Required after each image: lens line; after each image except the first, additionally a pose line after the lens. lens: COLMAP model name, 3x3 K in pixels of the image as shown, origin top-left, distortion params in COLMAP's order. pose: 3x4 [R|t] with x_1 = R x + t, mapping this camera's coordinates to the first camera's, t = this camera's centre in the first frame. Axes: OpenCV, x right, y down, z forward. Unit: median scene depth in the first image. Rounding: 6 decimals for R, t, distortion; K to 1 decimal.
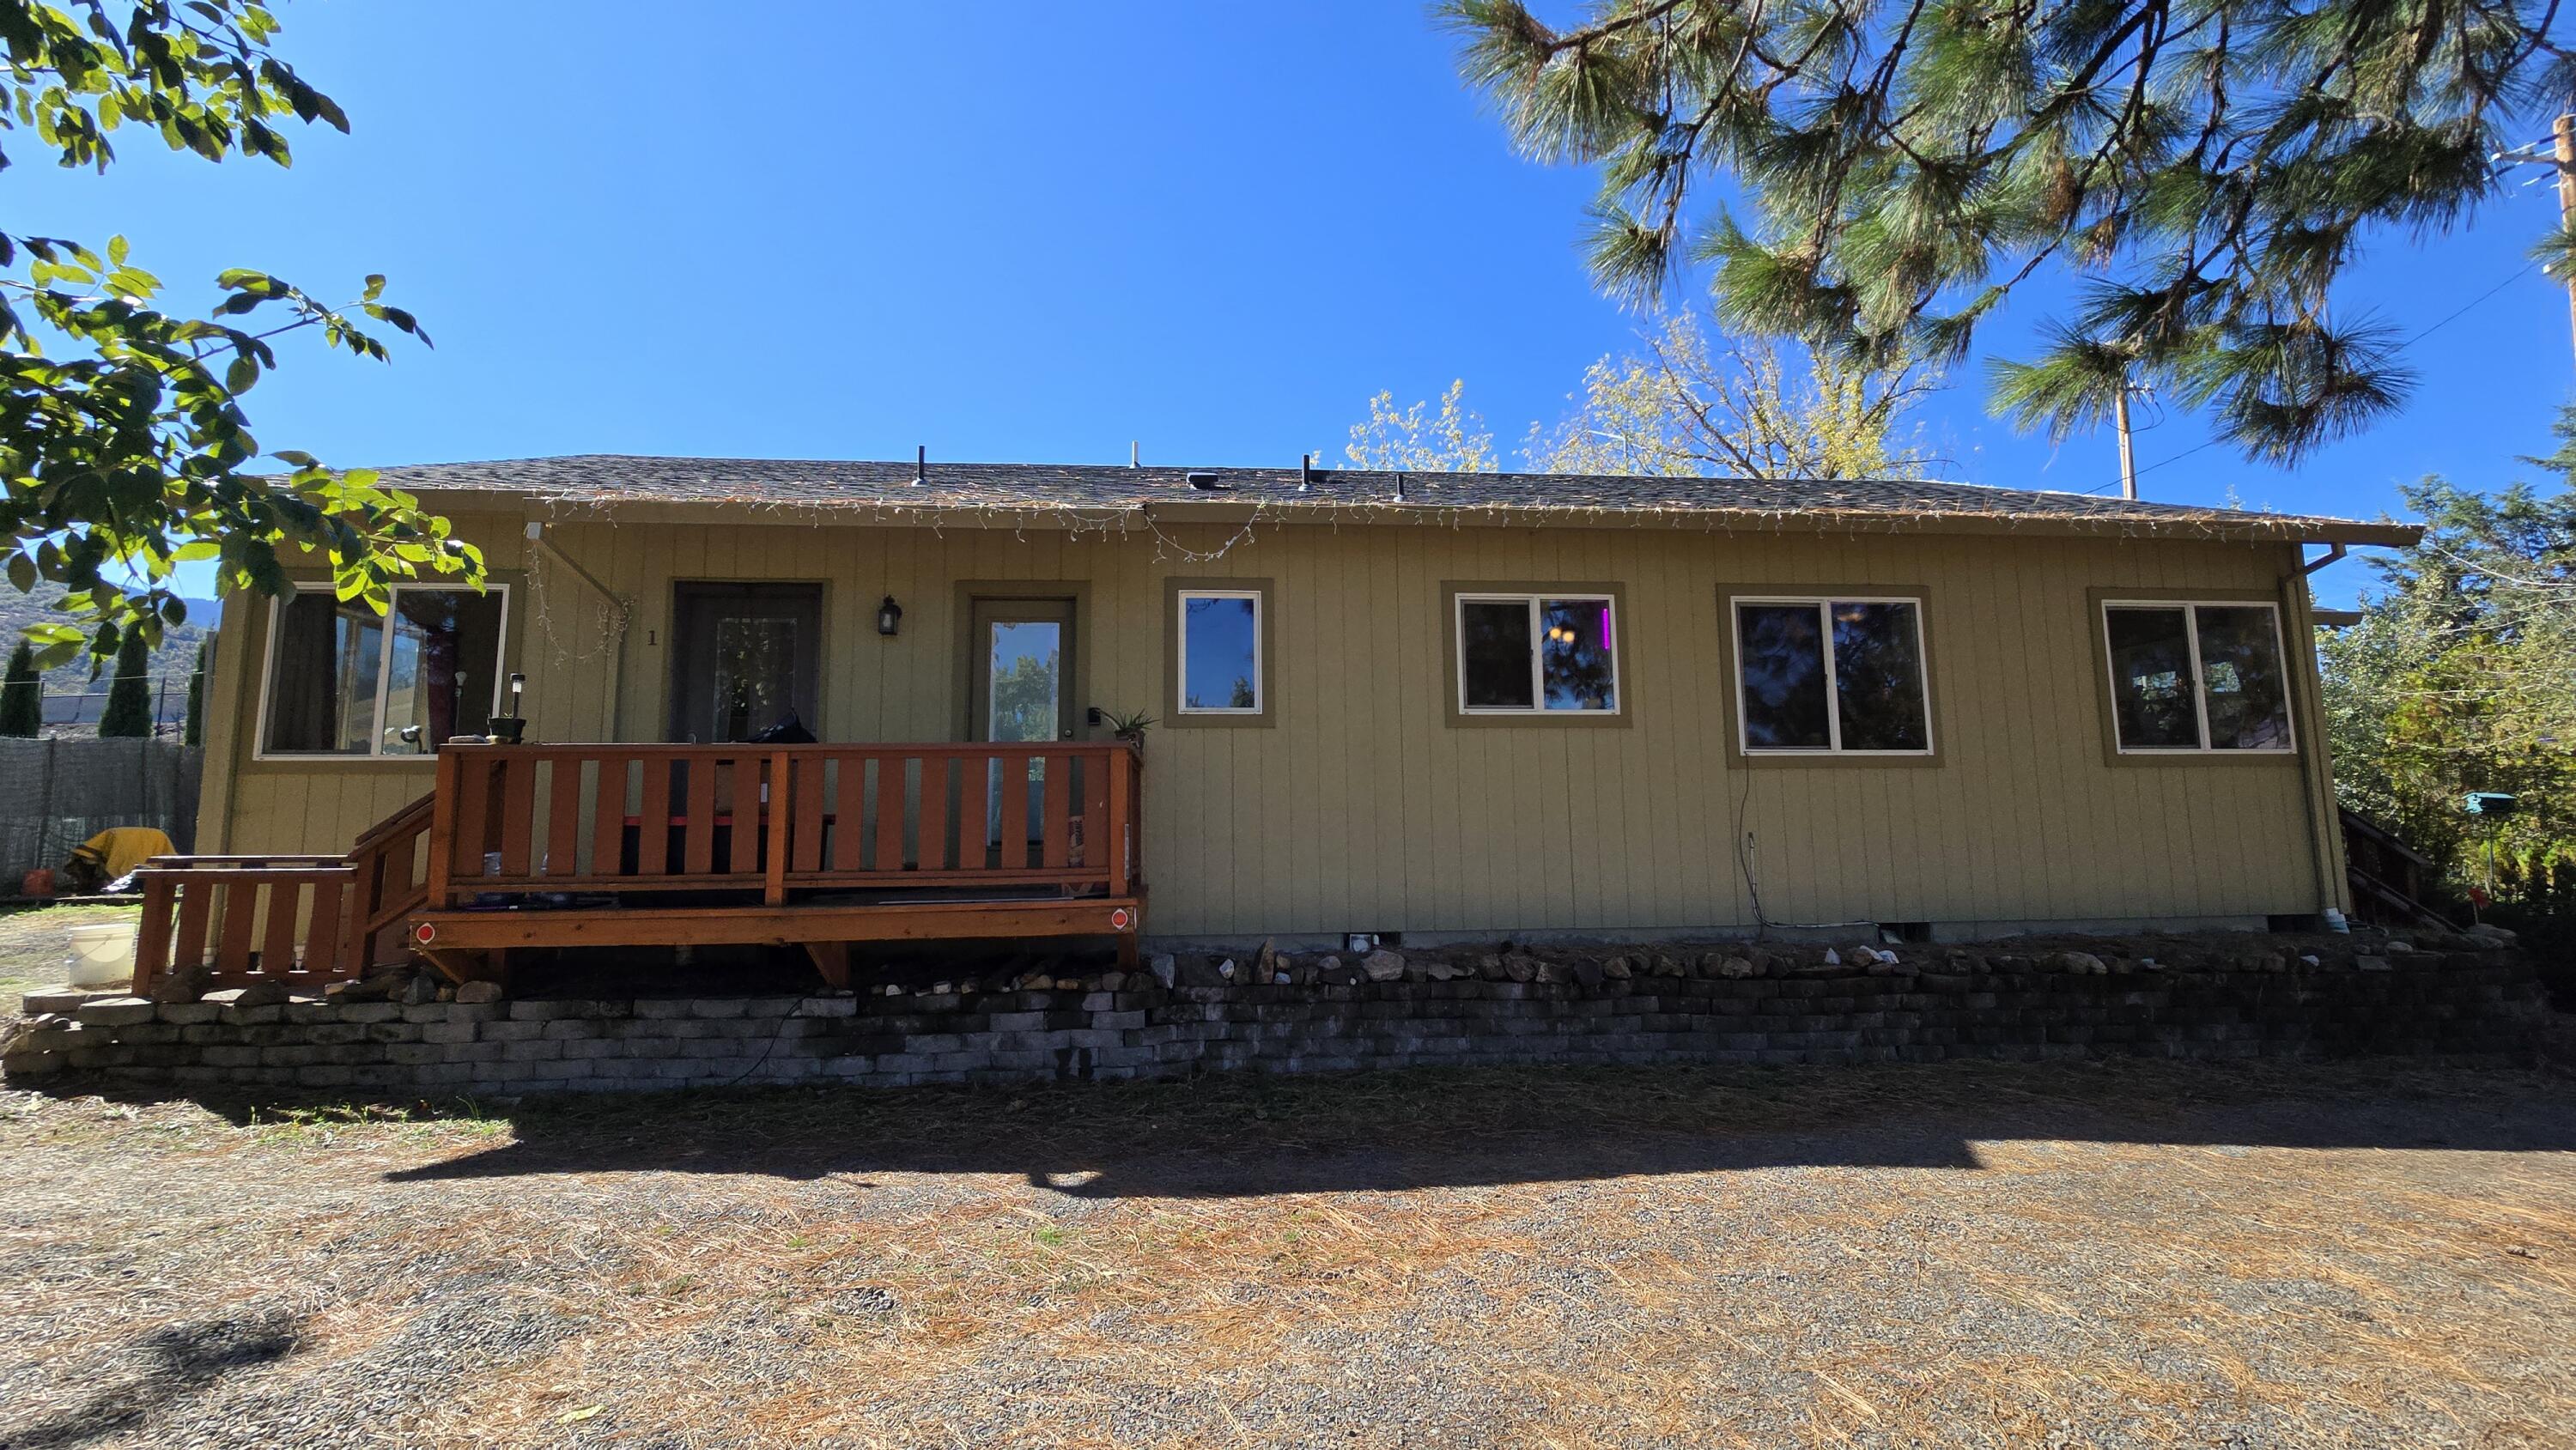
lens RADIAL K [[1058.7, 0, 1291.7], [0, 1058.7, 707.2], [0, 0, 1]] dist [0.000592, -0.000033]
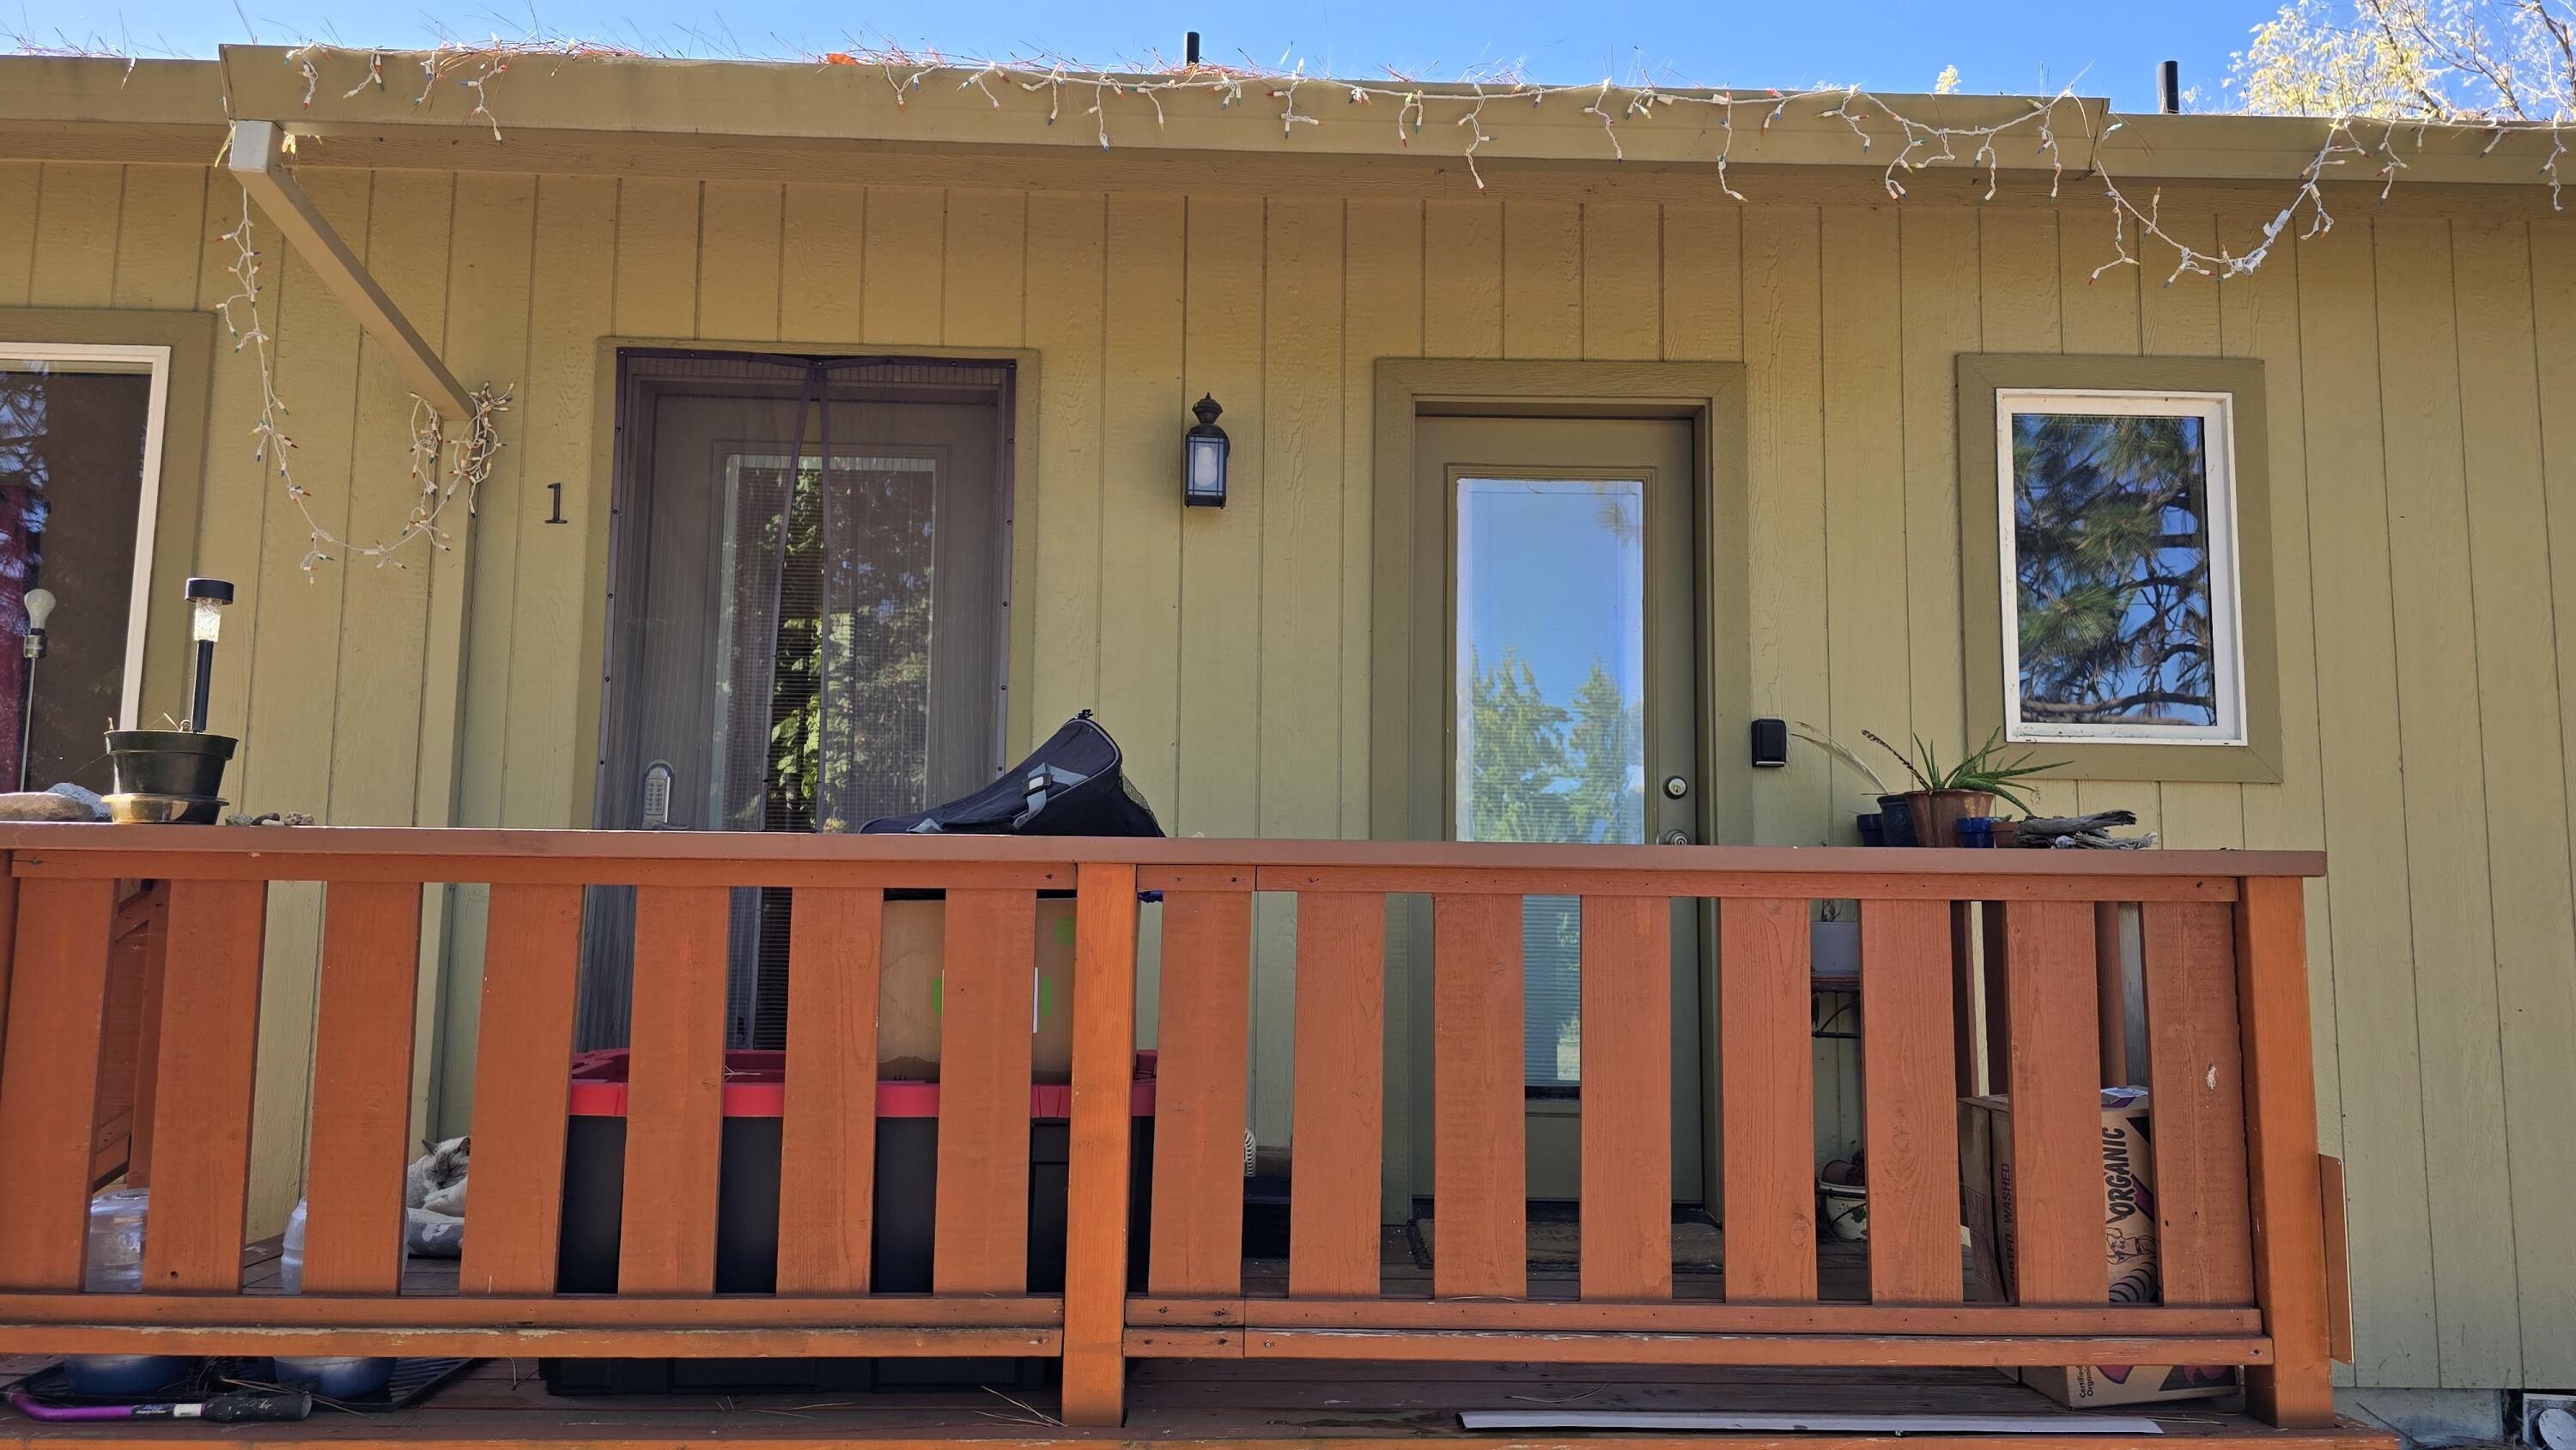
lens RADIAL K [[1712.5, 0, 1285.5], [0, 1712.5, 735.5], [0, 0, 1]] dist [0.008476, -0.000723]
pose [[0.998413, 0.019625, -0.052779, -0.358012], [-0.018771, 0.999686, 0.016618, -0.001519], [0.053088, -0.015601, 0.998468, 0.476030]]
